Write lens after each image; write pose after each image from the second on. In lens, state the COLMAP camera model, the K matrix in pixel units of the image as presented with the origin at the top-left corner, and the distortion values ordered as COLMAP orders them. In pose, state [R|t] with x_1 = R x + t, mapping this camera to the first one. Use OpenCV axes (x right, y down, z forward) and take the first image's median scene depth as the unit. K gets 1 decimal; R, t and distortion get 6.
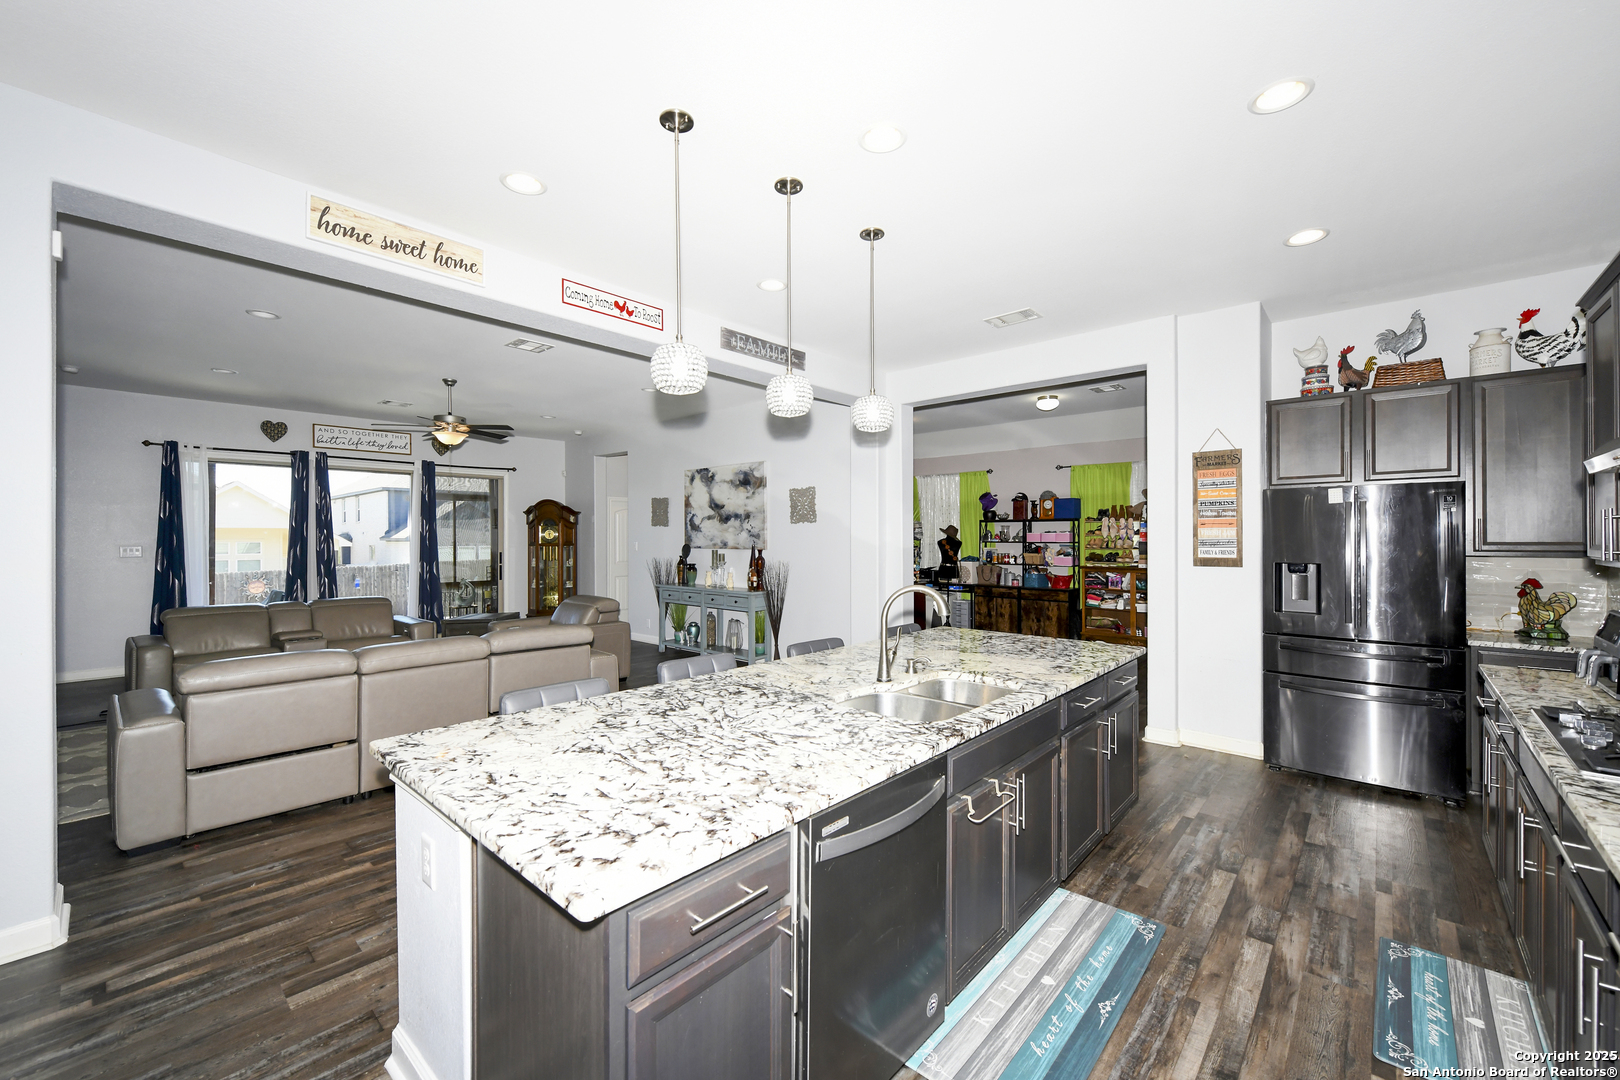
lens RADIAL K [[646.3, 0, 766.6], [0, 646.3, 537.7], [0, 0, 1]] dist [-0.002343, -0.001468]
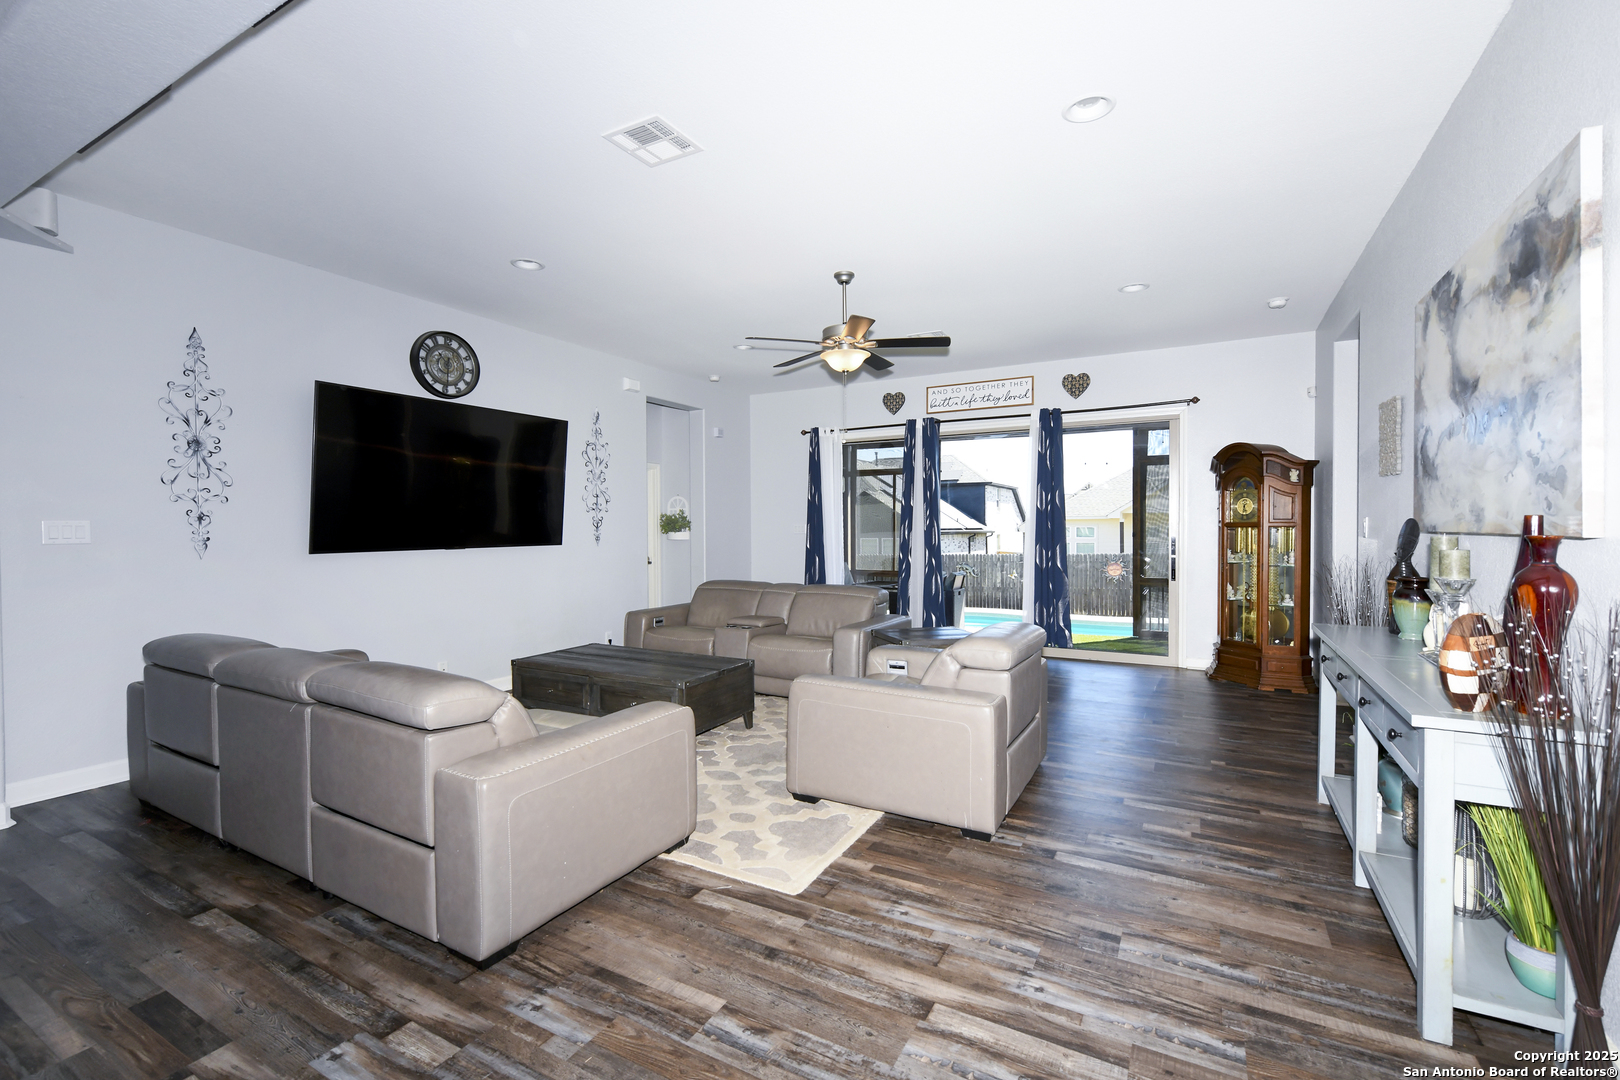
lens RADIAL K [[646.3, 0, 830.4], [0, 646.3, 533.1], [0, 0, 1]] dist [-0.002343, -0.001468]
pose [[0.262689, 0.011453, -0.964813, 0.134379], [0.002456, 0.999918, 0.012538, 0.013630], [0.964878, -0.005663, 0.262639, 0.658316]]
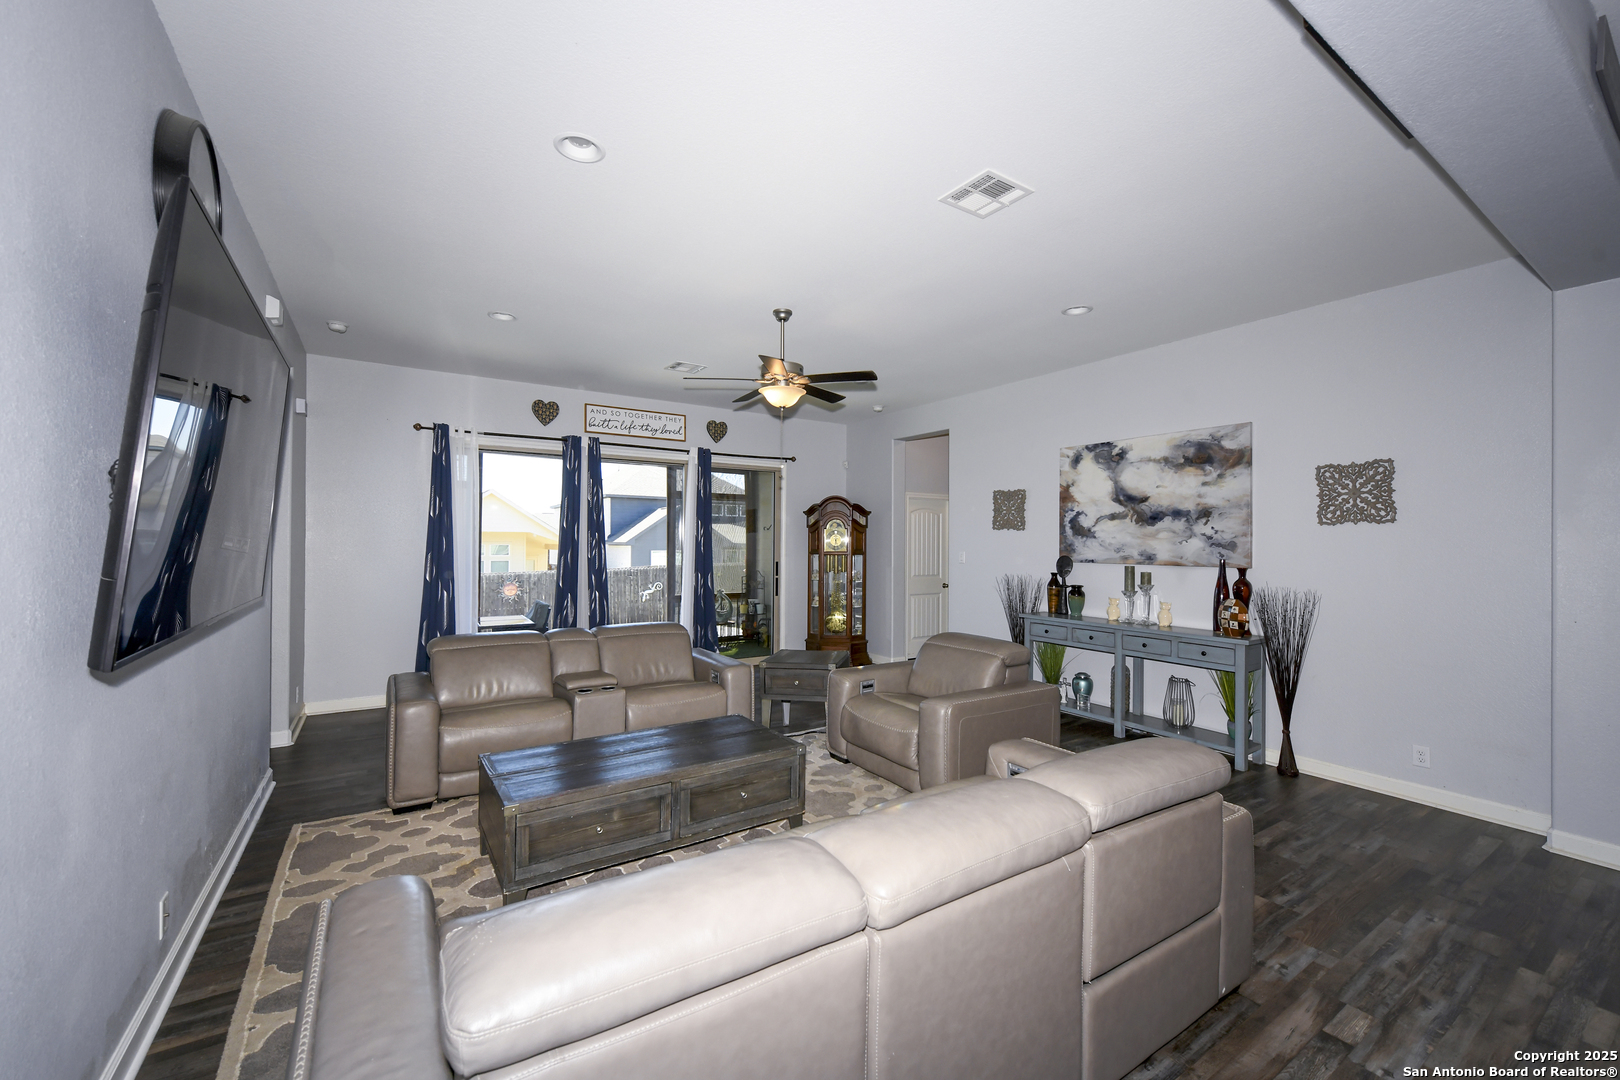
lens RADIAL K [[646.3, 0, 772.2], [0, 646.3, 540.6], [0, 0, 1]] dist [-0.002343, -0.001468]
pose [[0.962290, 0.008550, -0.271893, -0.254224], [-0.010236, 0.999936, -0.004781, -0.000012], [0.271835, 0.007384, 0.962316, 0.279777]]
